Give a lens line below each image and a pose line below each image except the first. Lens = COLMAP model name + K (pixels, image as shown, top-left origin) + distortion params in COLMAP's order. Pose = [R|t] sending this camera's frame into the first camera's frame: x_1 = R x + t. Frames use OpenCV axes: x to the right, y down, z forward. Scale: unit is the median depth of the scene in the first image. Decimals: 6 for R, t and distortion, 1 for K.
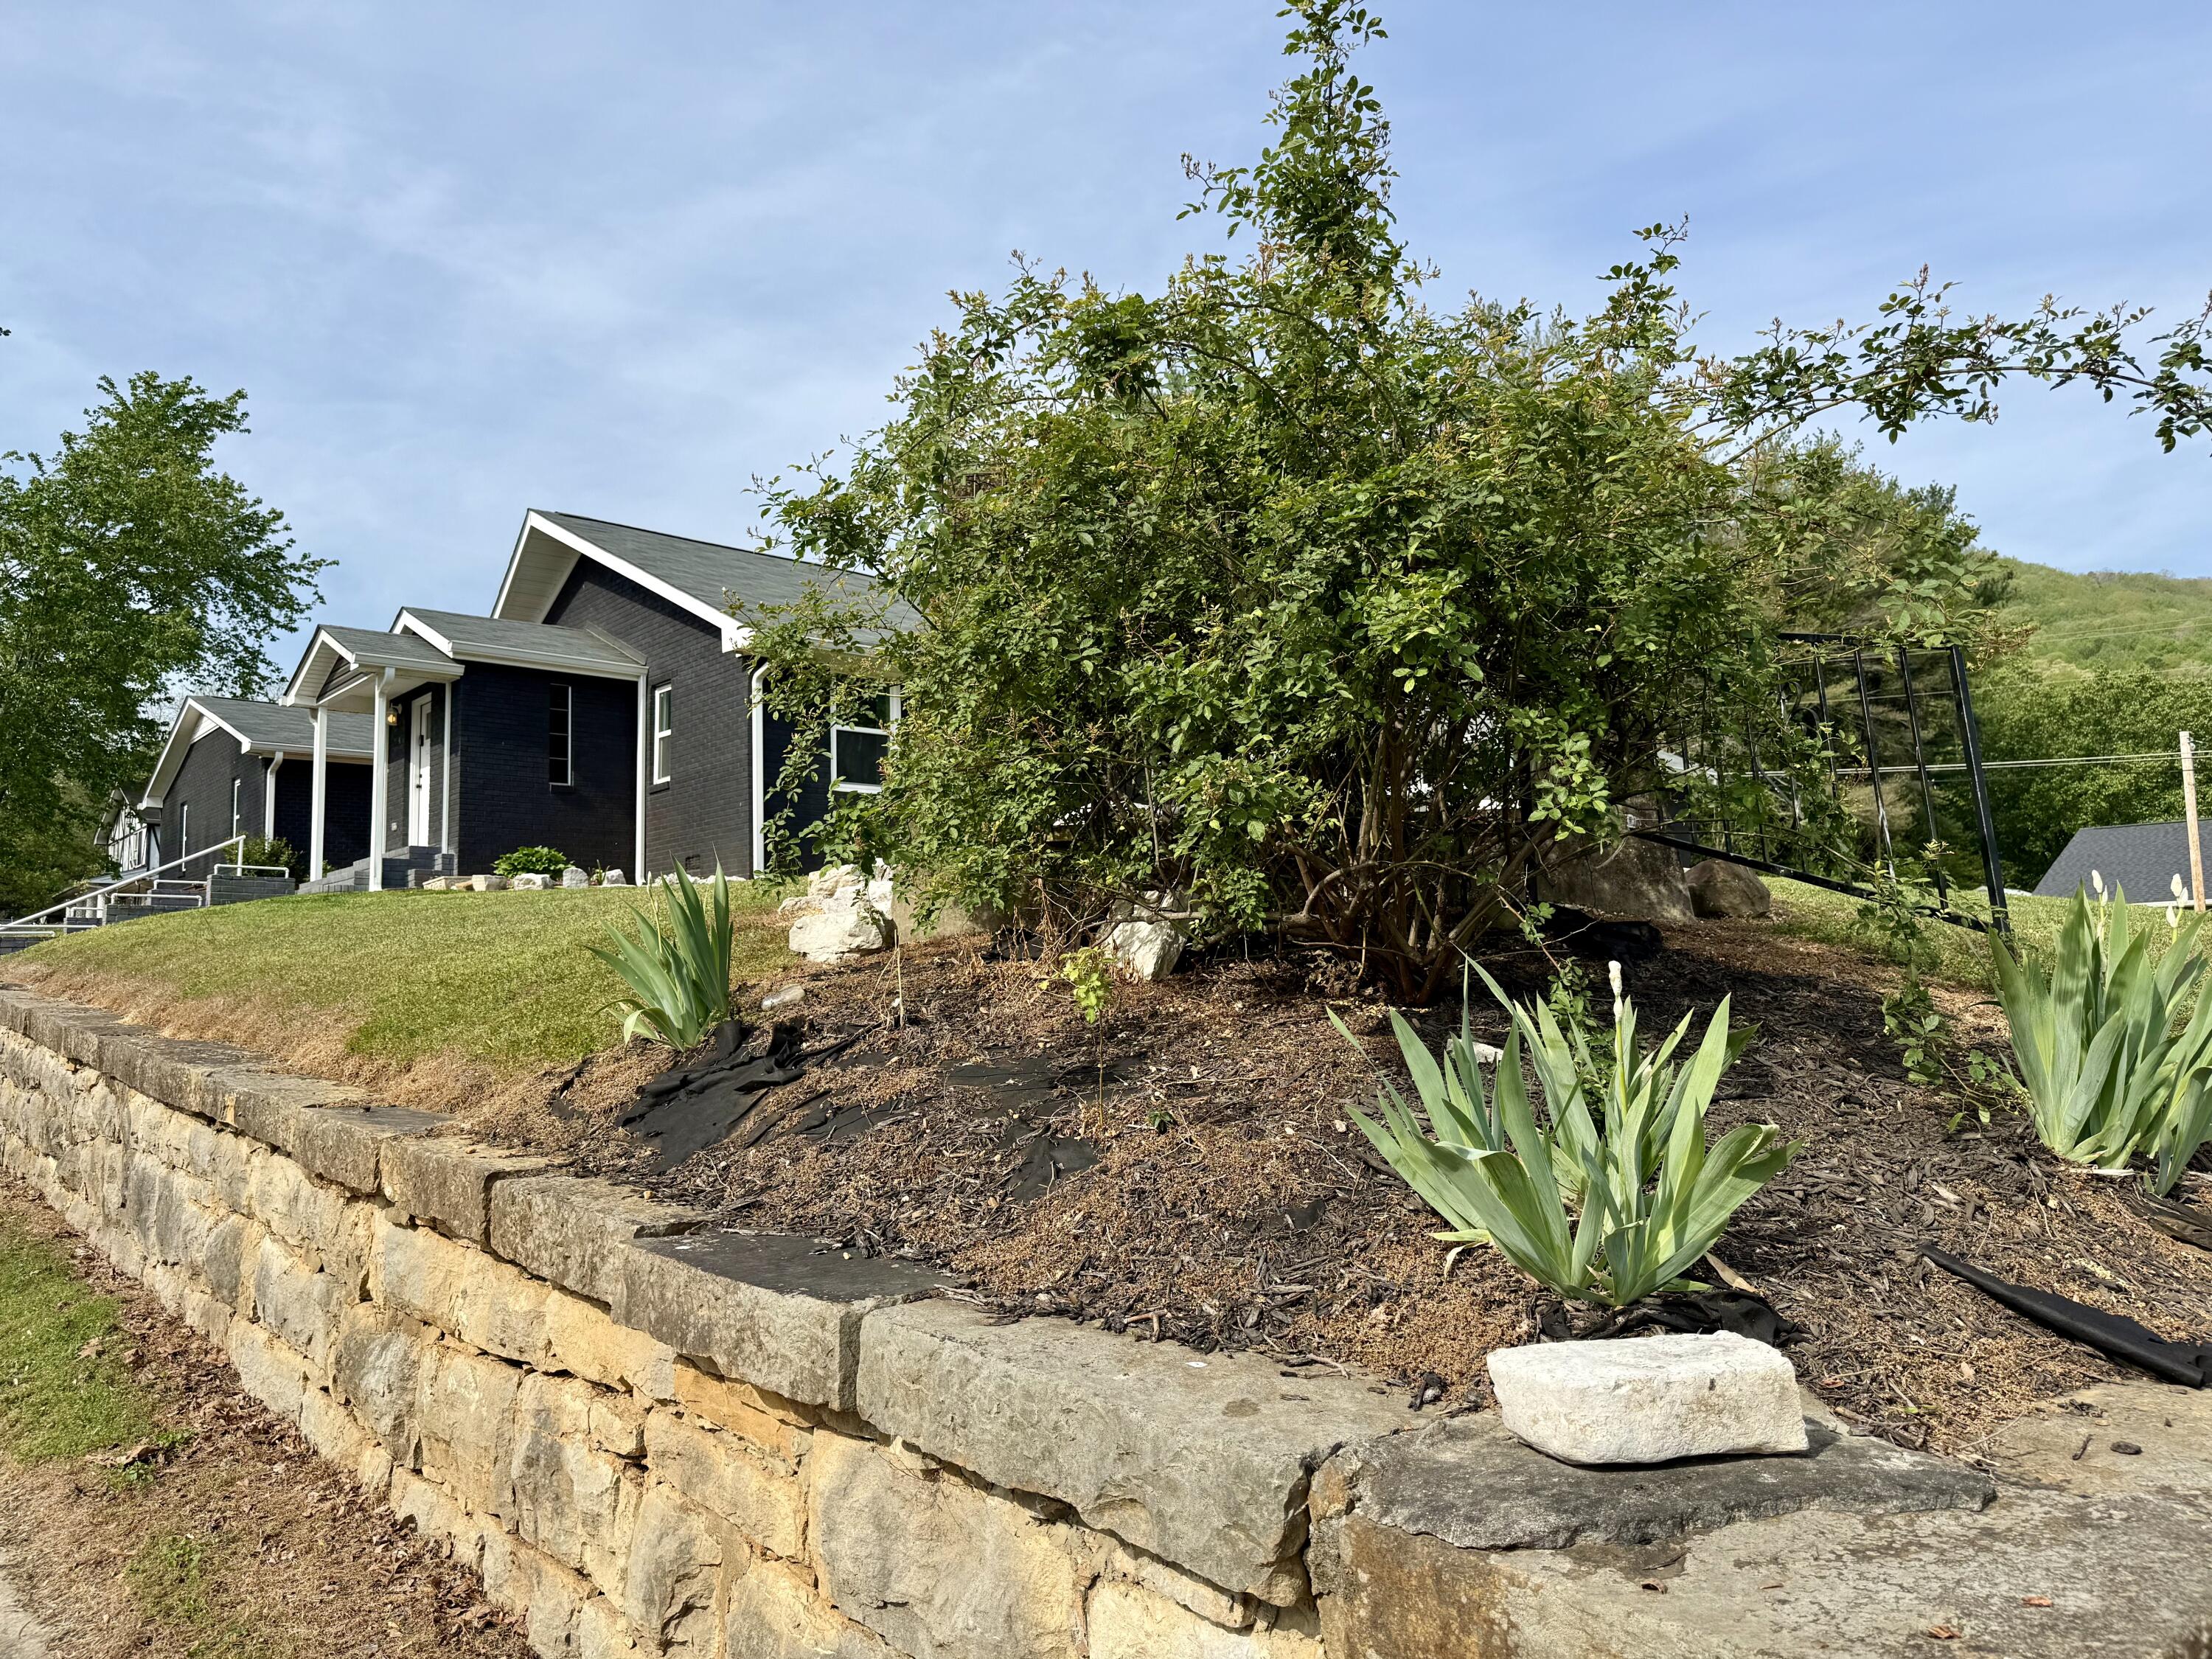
lens RADIAL K [[1508.2, 0, 1107.8], [0, 1508.2, 841.7], [0, 0, 1]] dist [0.103153, -0.139446]
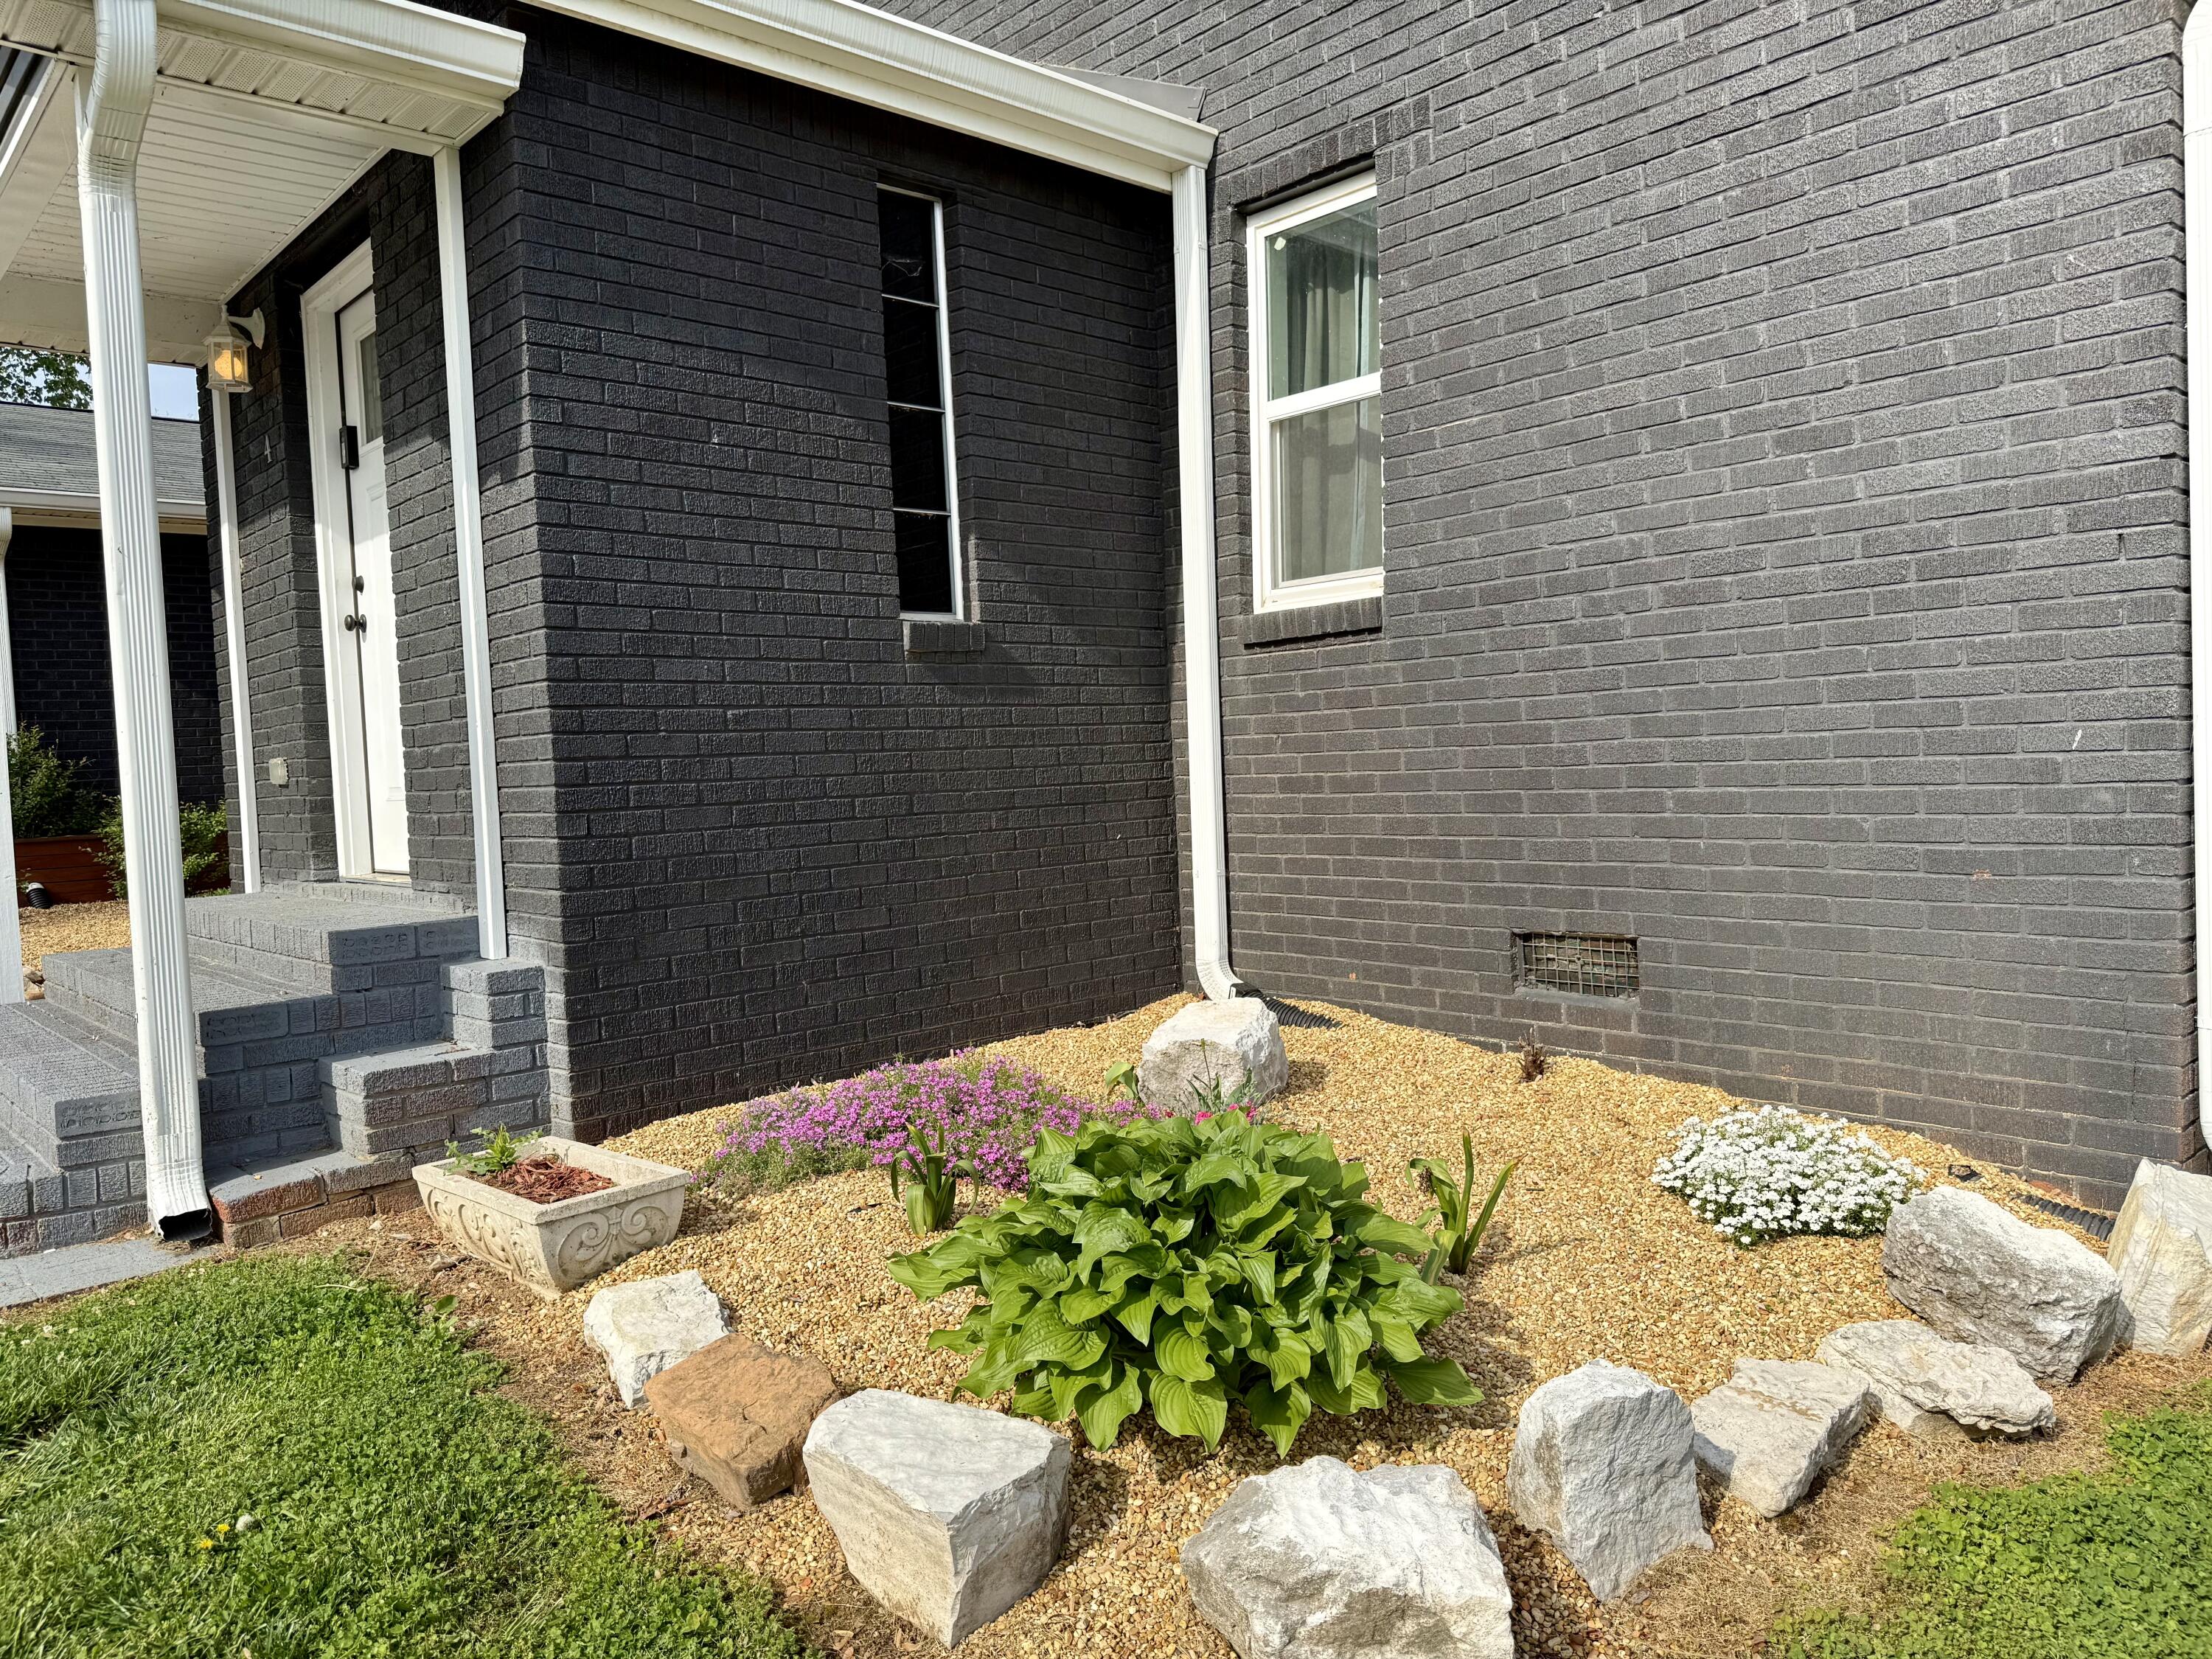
lens RADIAL K [[1552.3, 0, 1091.4], [0, 1552.3, 848.8], [0, 0, 1]] dist [0.045431, -0.049108]
pose [[0.999899, -0.013681, 0.003957, -0.323512], [0.012908, 0.987972, 0.154093, -0.037864], [-0.006017, -0.154027, 0.988048, 0.724322]]
